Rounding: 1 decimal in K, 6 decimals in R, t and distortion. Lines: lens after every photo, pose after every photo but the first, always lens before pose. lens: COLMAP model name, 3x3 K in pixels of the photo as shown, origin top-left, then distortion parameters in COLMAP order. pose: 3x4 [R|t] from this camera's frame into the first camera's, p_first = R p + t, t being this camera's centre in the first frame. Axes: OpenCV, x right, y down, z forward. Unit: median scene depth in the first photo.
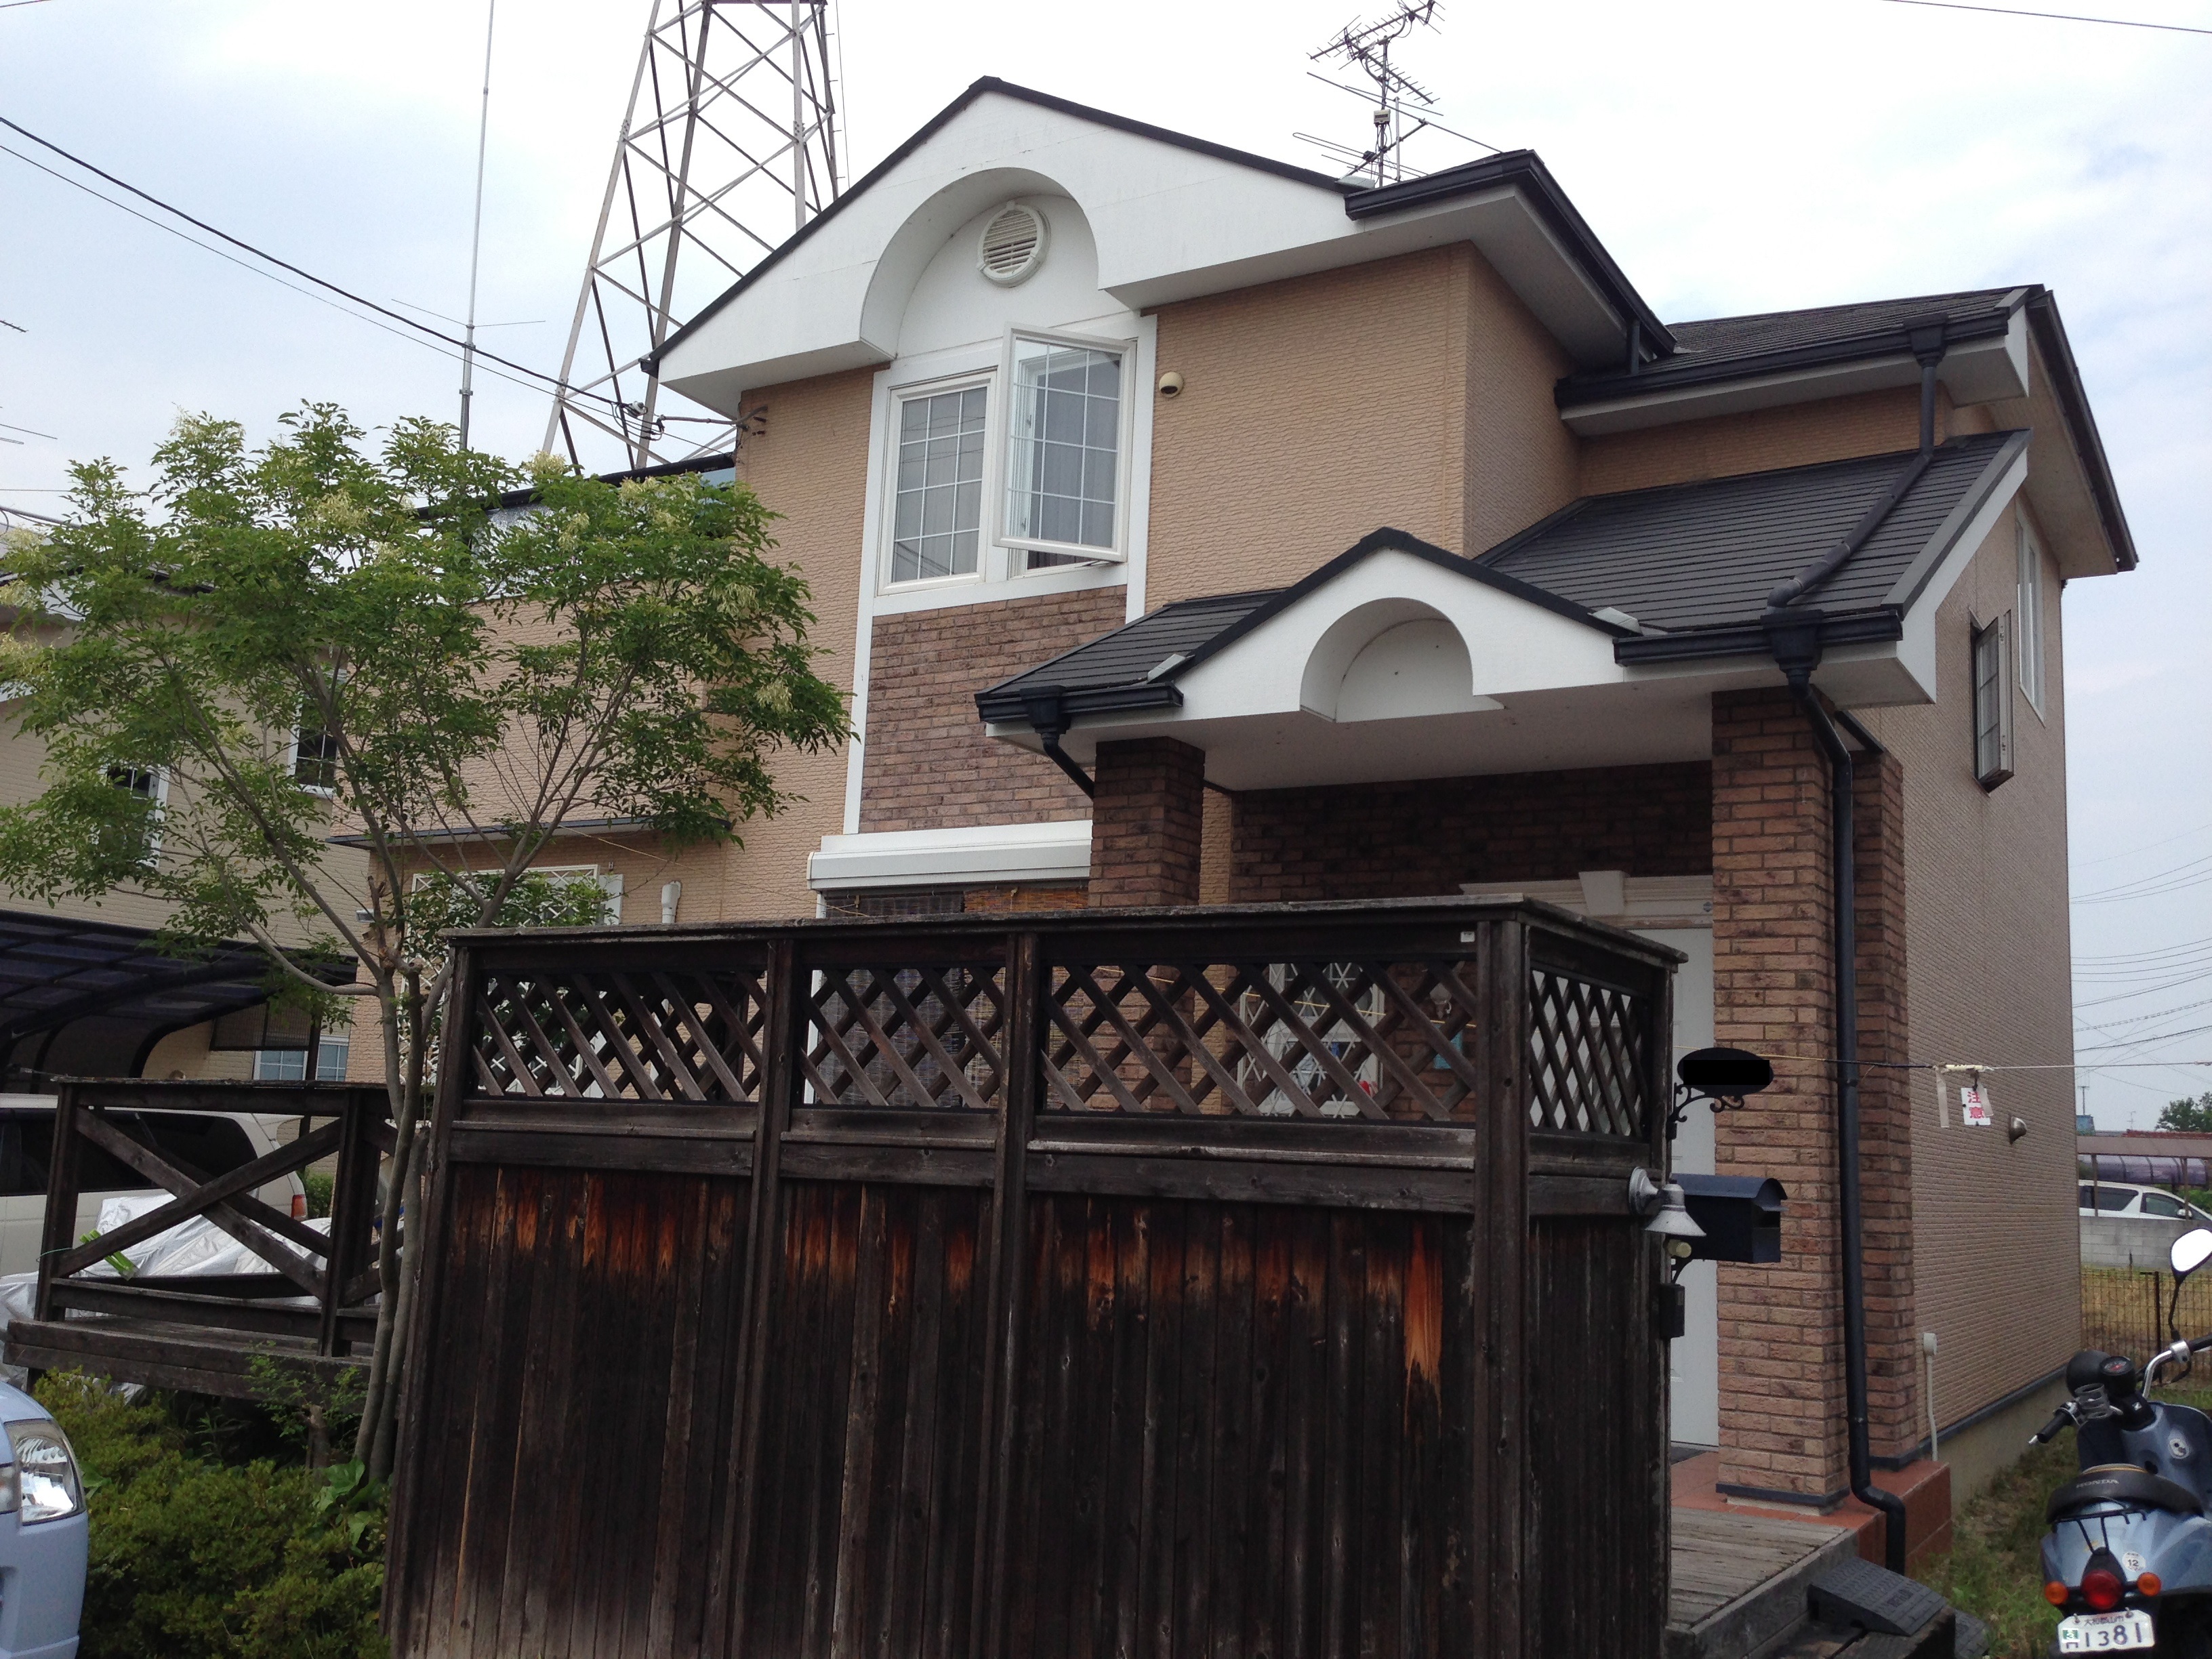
lens RADIAL K [[2022.2, 0, 1094.2], [0, 2022.2, 843.5], [0, 0, 1]] dist [0.061502, 0.000000]
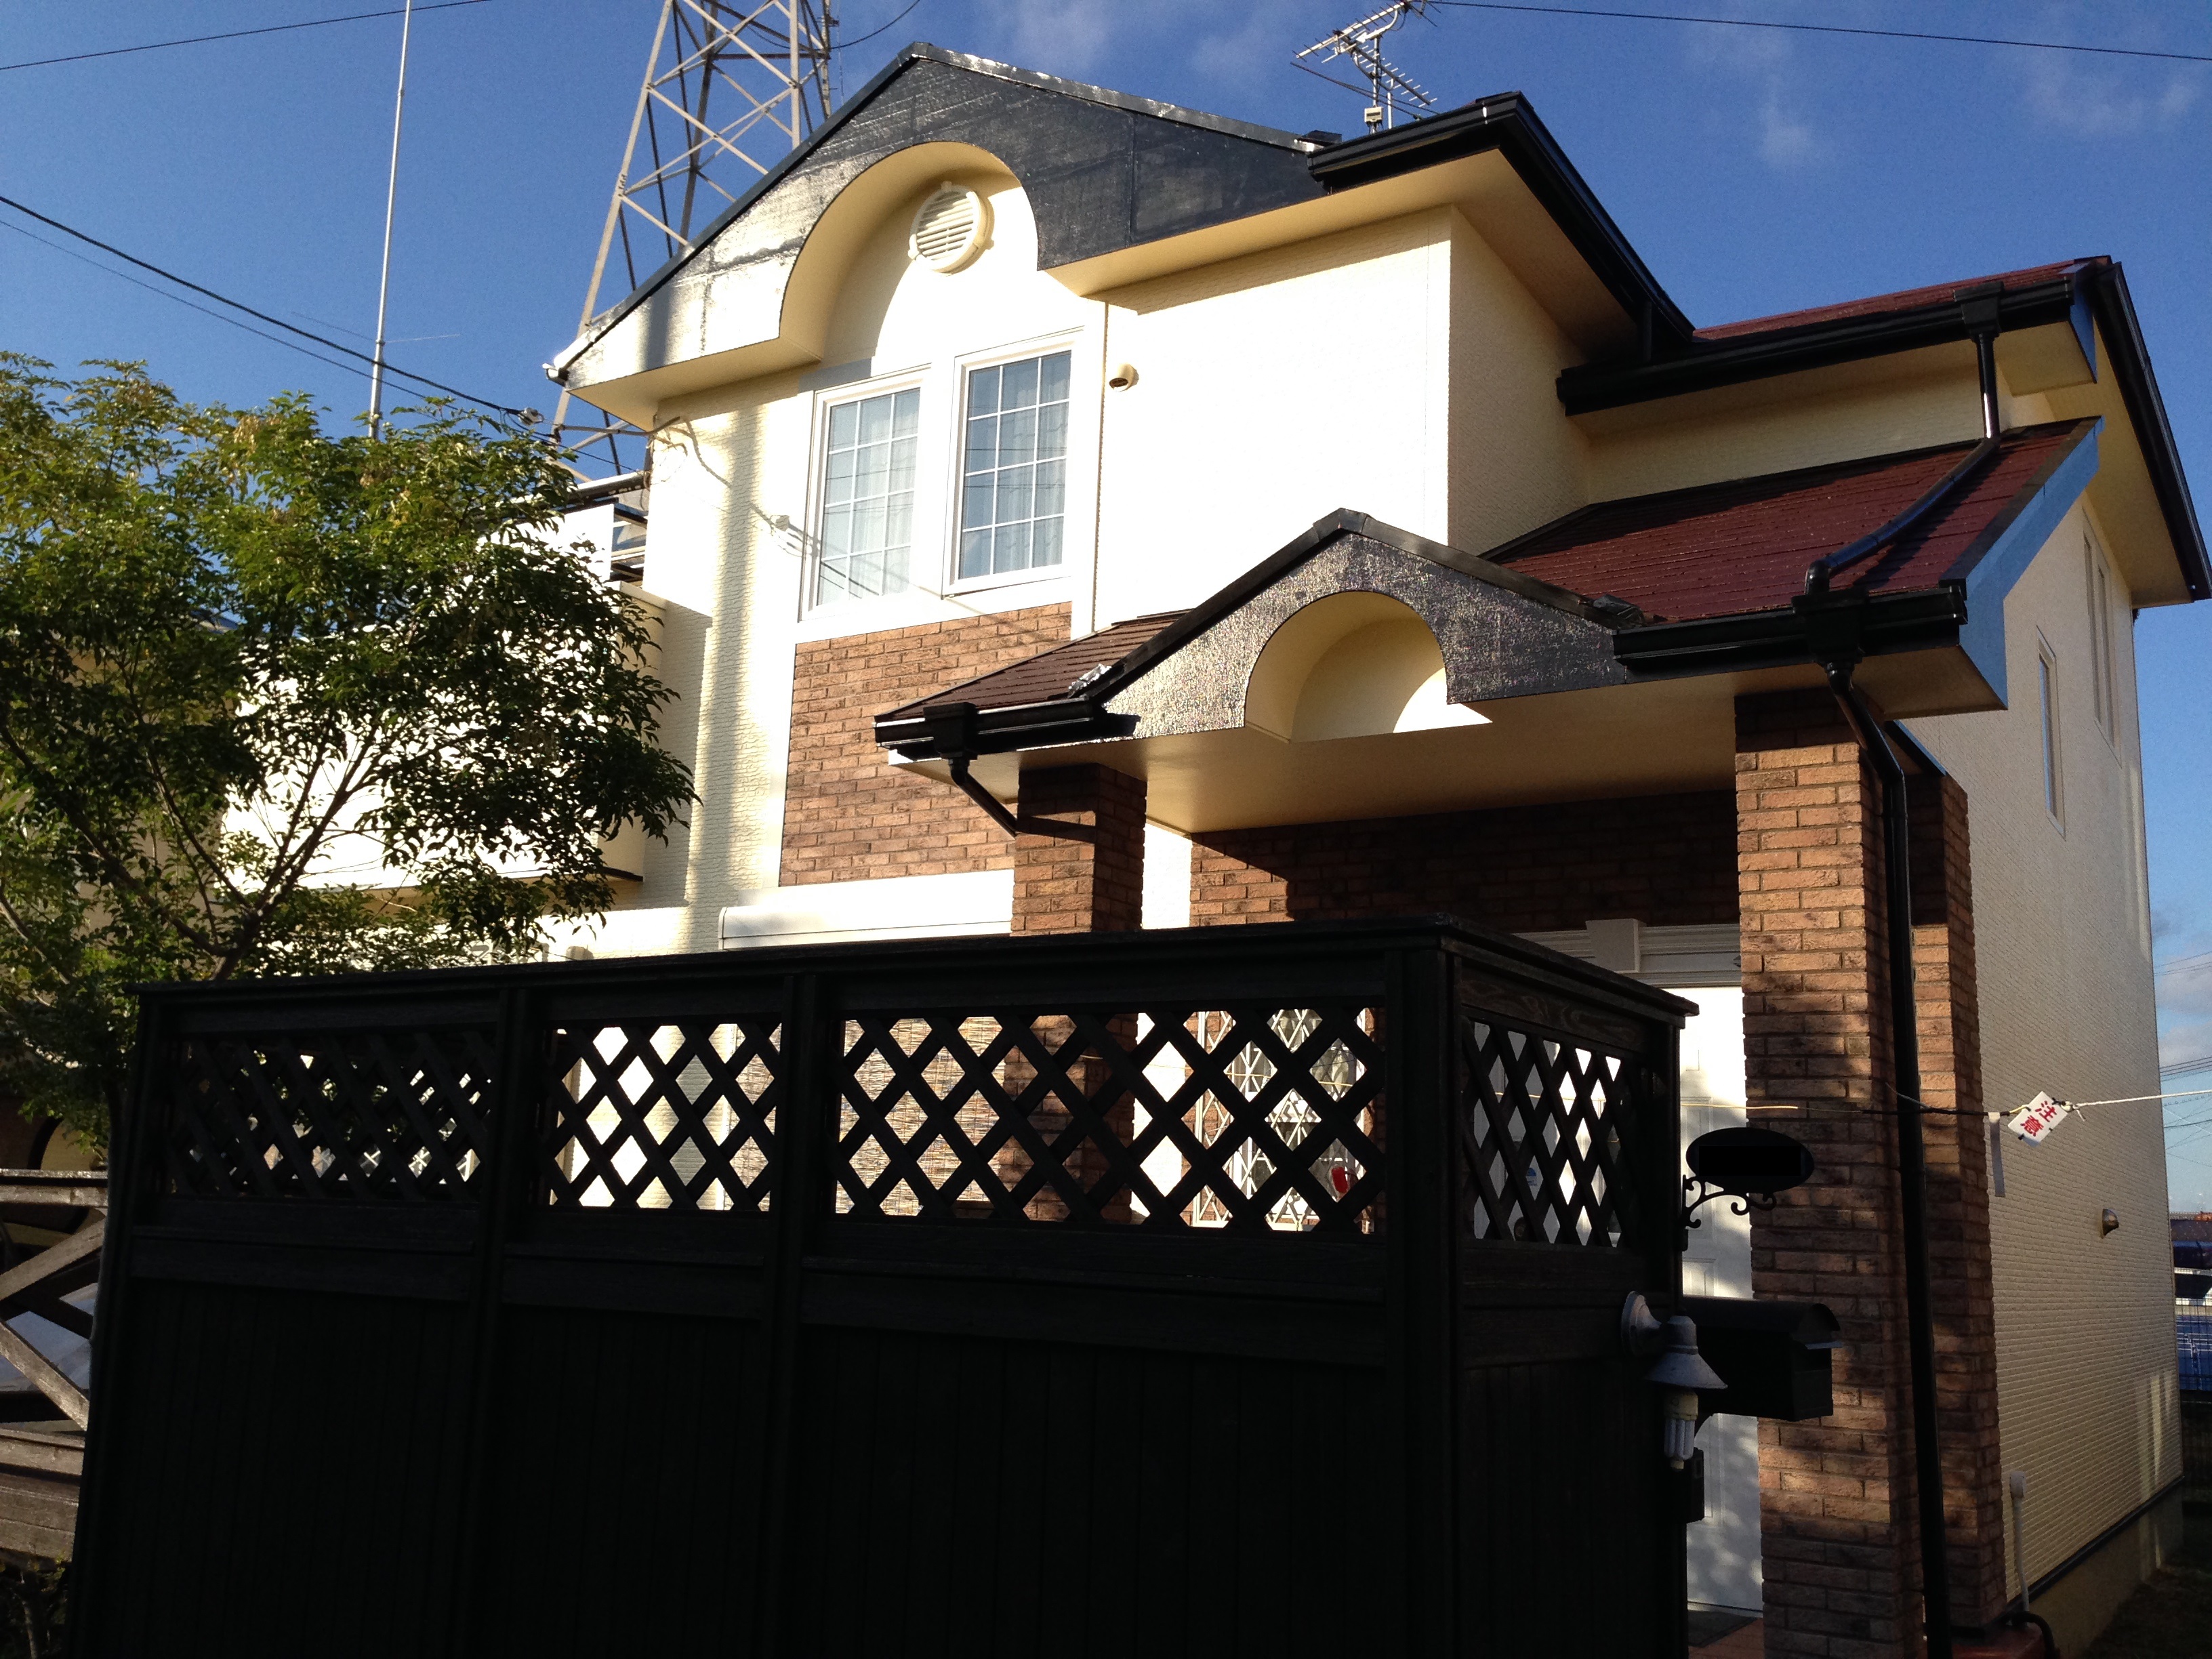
lens RADIAL K [[2022.2, 0, 1099.3], [0, 2022.2, 825.1], [0, 0, 1]] dist [0.061502, 0.000000]
pose [[0.999788, -0.004824, -0.020007, 0.052056], [0.003839, 0.998794, -0.048952, 0.014739], [0.020219, 0.048865, 0.998601, 0.144249]]
